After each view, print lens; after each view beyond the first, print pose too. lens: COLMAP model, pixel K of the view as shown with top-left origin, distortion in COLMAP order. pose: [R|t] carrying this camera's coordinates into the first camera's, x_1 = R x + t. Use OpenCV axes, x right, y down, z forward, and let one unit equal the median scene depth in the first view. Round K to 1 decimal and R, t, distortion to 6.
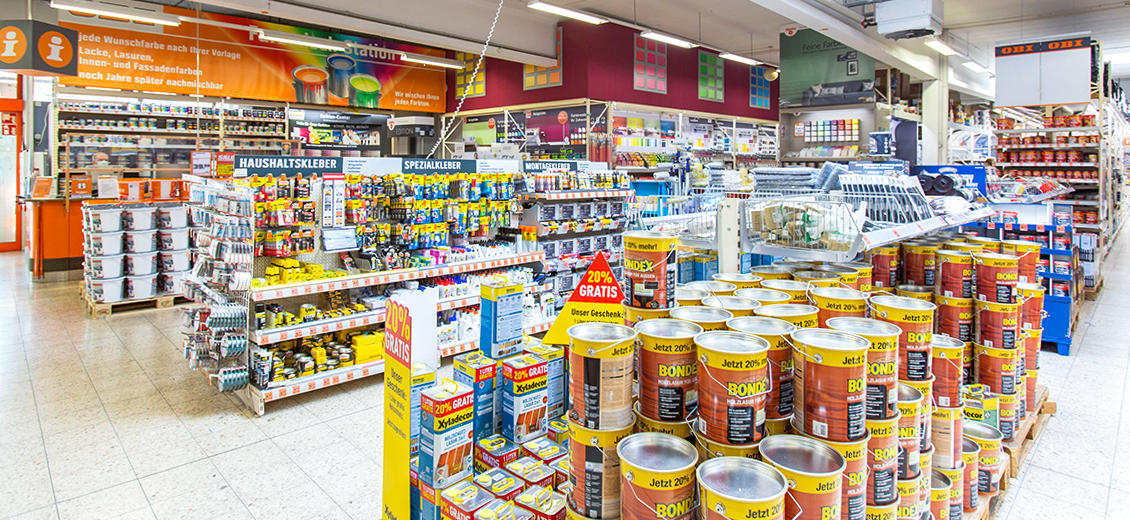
lens RADIAL K [[576.7, 0, 565.0], [0, 576.7, 260.0], [0, 0, 1]] dist [0.000022, 0.000187]
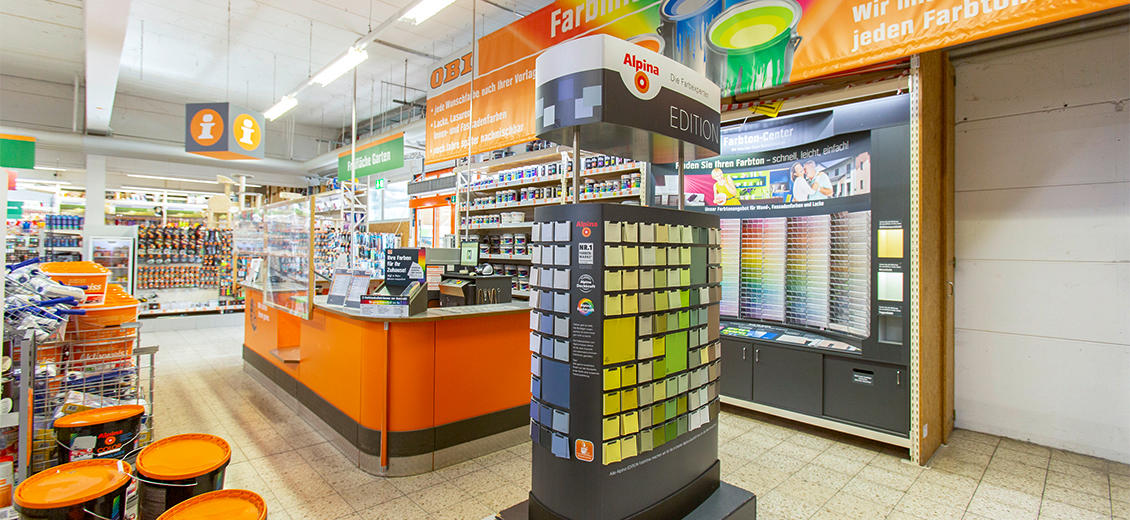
lens RADIAL K [[502.0, 0, 563.6], [0, 502.0, 245.7], [0, 0, 1]] dist [-0.001008, -0.000078]
pose [[-0.023773, -0.005571, -0.999702, -0.042976], [-0.170648, 0.985331, -0.001433, -0.165718], [0.985045, 0.170563, -0.024375, 0.994158]]
